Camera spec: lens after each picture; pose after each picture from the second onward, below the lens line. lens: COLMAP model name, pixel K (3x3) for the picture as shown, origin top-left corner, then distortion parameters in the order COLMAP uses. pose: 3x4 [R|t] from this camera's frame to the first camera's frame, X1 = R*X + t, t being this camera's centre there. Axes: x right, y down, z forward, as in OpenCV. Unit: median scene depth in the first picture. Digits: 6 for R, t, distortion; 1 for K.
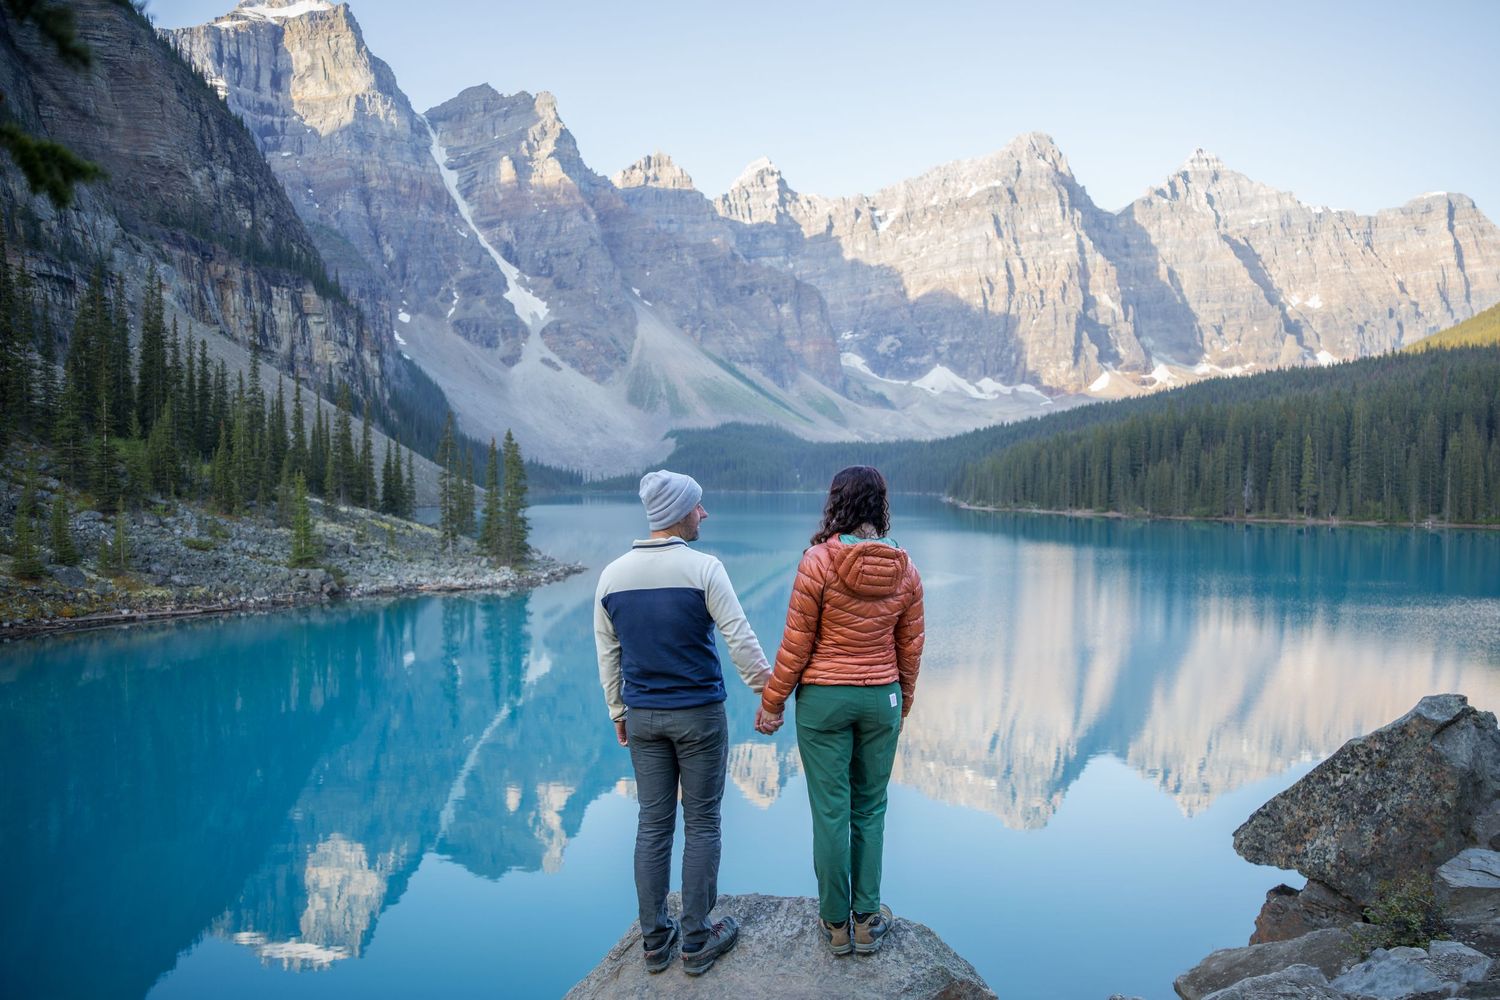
lens RADIAL K [[1096.7, 0, 794.0], [0, 1096.7, 542.7], [0, 0, 1]] dist [-0.091312, 0.038988]
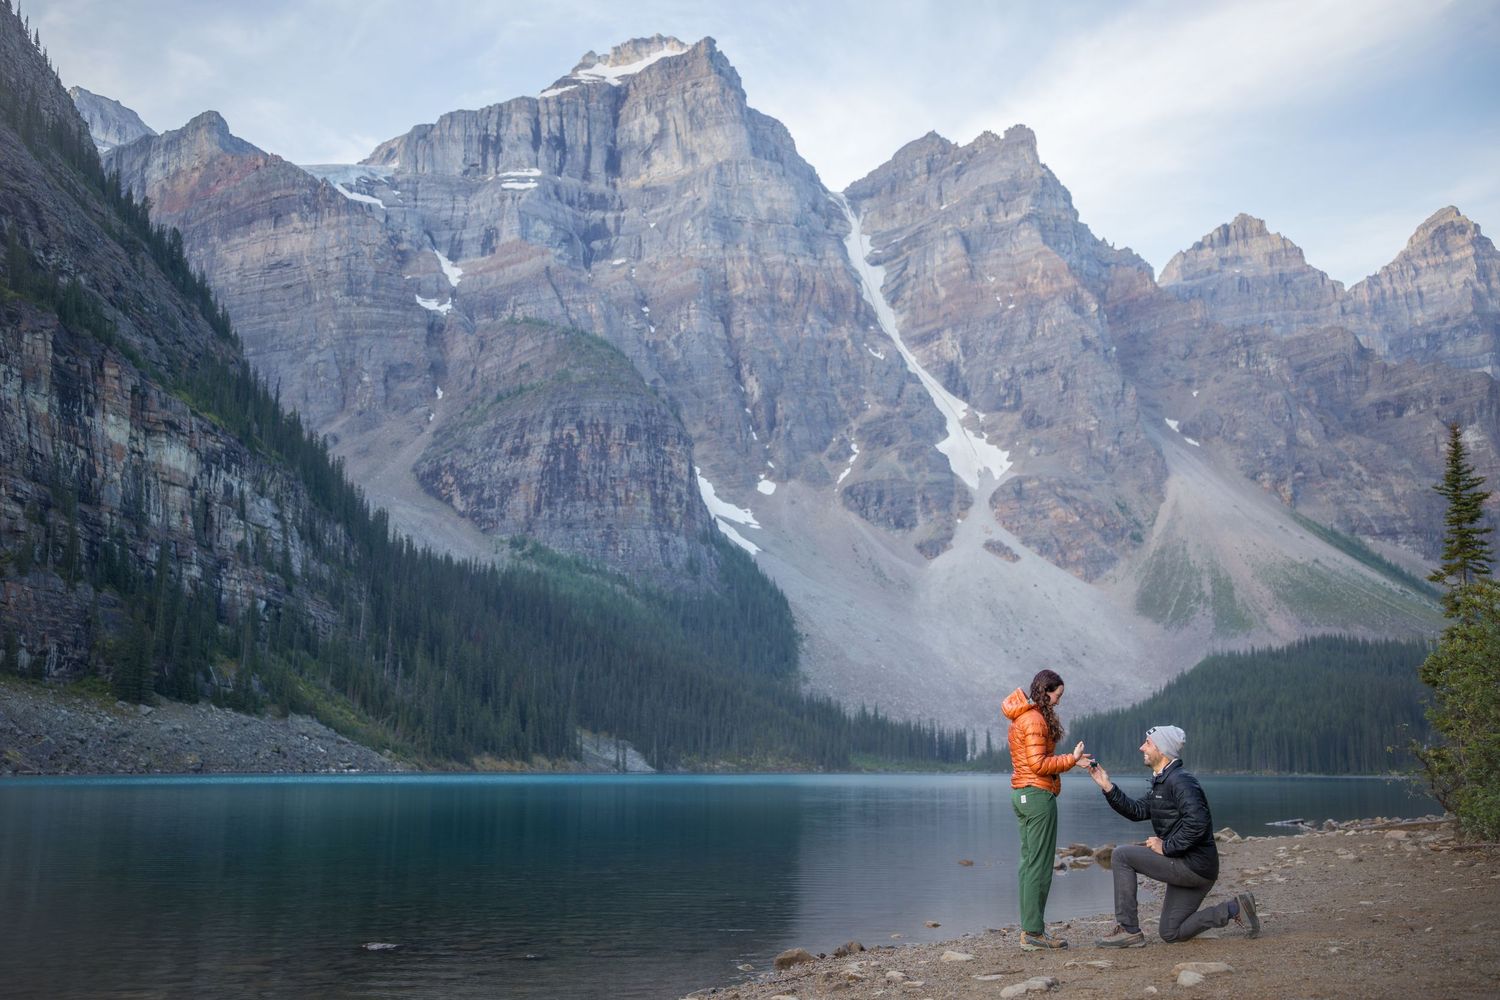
lens RADIAL K [[1614.8, 0, 737.7], [0, 1614.8, 493.5], [0, 0, 1]] dist [0.062448, 0.000000]
pose [[0.891105, -0.073924, -0.447736, 0.033673], [-0.027519, 0.976024, -0.215918, -0.006316], [0.452963, 0.204726, 0.867705, 0.189349]]
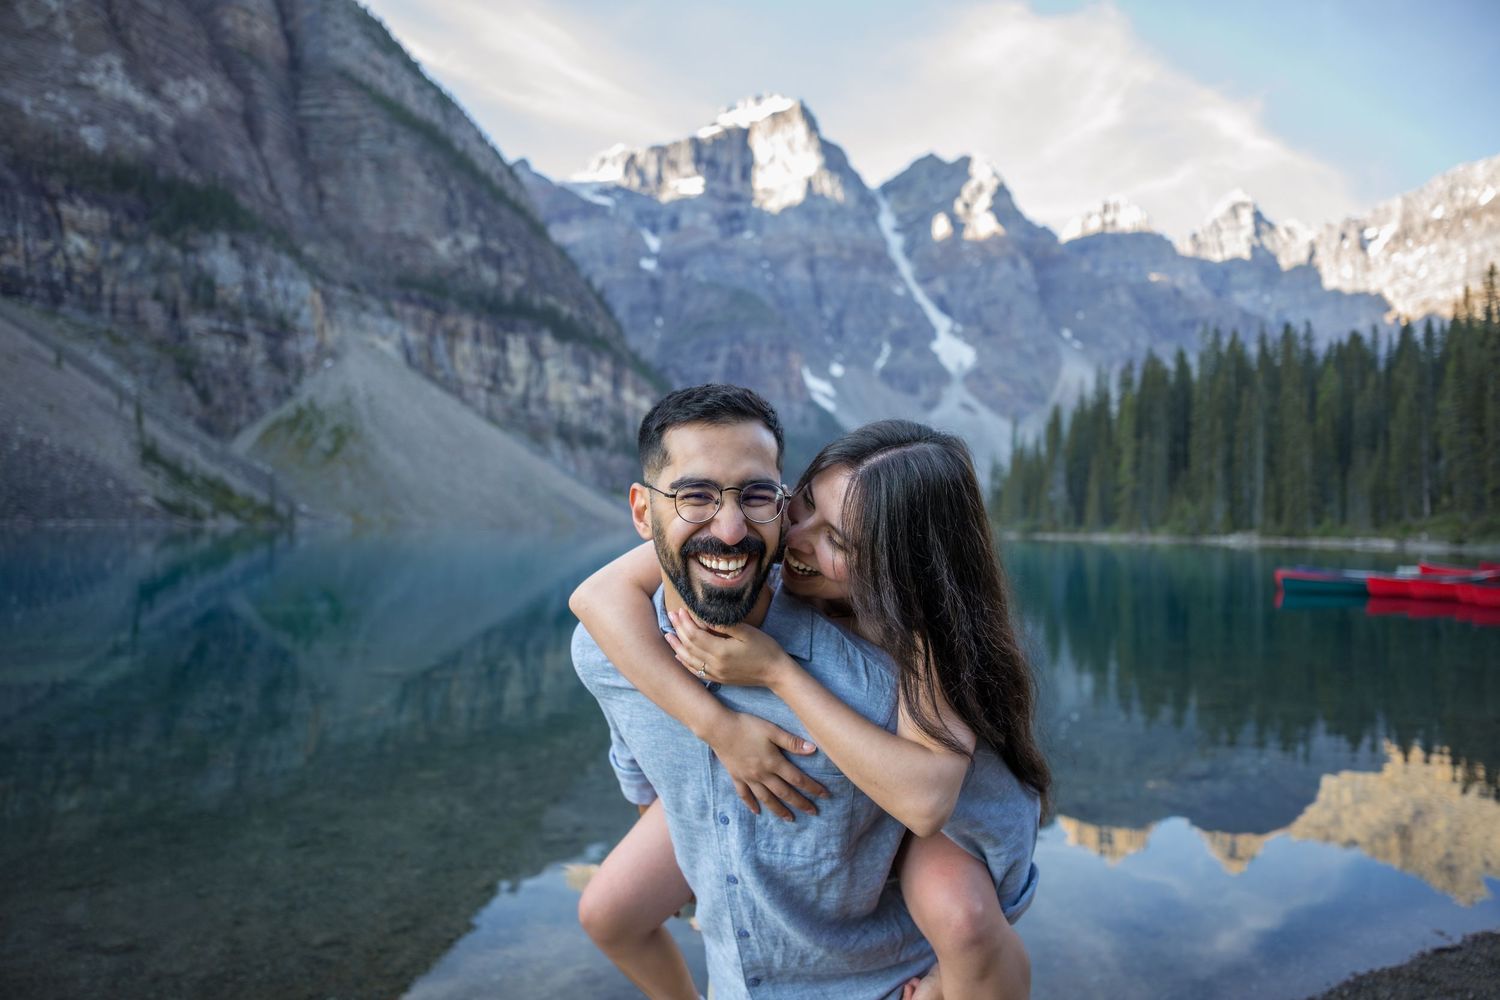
lens RADIAL K [[1053.1, 0, 768.6], [0, 1053.1, 490.5], [0, 0, 1]] dist [-0.088916, 0.032654]
pose [[0.880255, -0.009662, -0.474402, 0.074935], [-0.033781, 0.995980, -0.082965, 0.001154], [0.473297, 0.089056, 0.876390, 0.052006]]
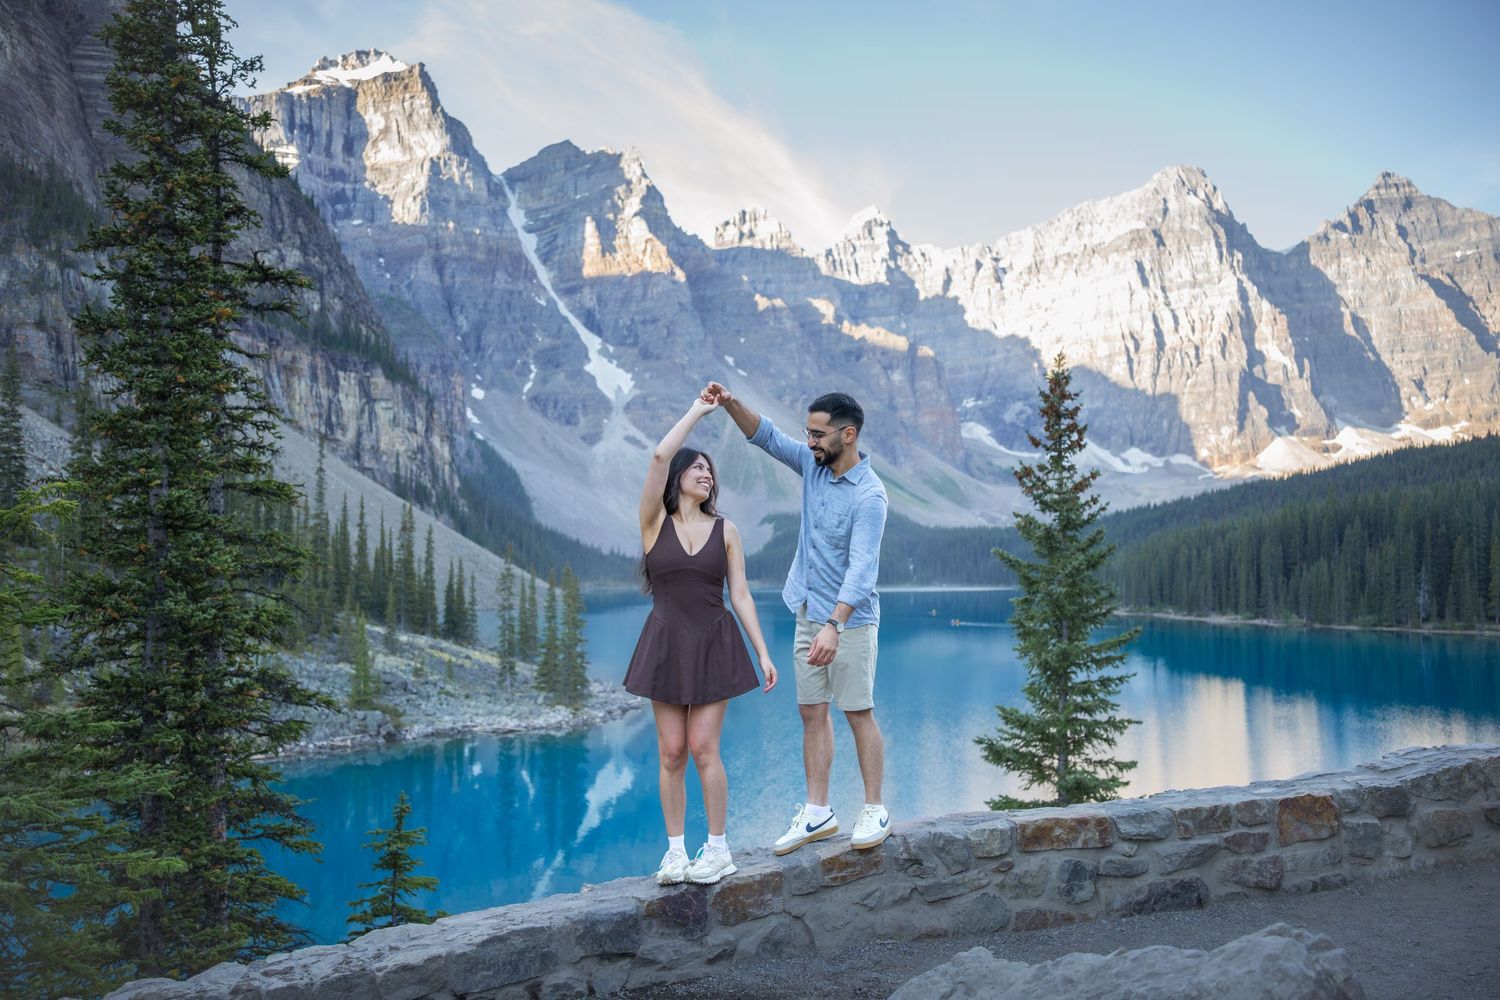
lens RADIAL K [[1253.5, 0, 741.8], [0, 1253.5, 506.4], [0, 0, 1]] dist [-0.066046, 0.058063]
pose [[0.990935, -0.011099, -0.133880, 0.002504], [-0.003080, 0.994442, -0.105239, -0.001949], [0.134304, 0.104697, 0.985394, -0.005434]]
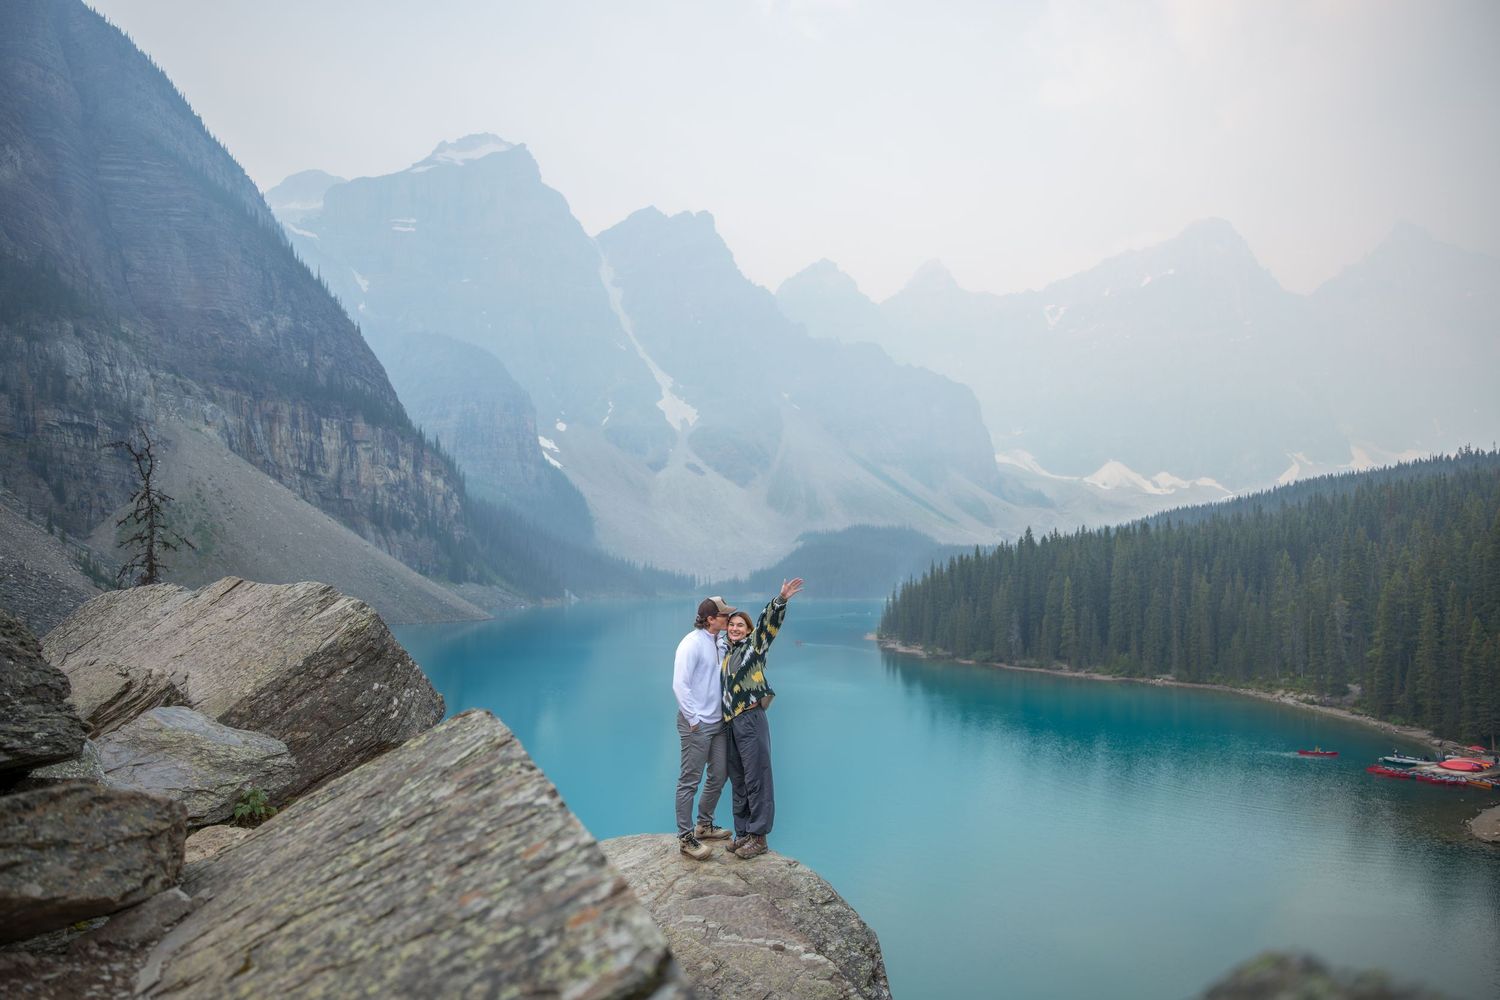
lens RADIAL K [[1102.6, 0, 750.9], [0, 1102.6, 500.4], [0, 0, 1]] dist [-0.070597, 0.034644]
pose [[0.975770, -0.012571, -0.218439, 0.054354], [-0.014768, 0.992288, -0.123071, -0.005914], [0.218302, 0.123315, 0.968059, 0.002488]]
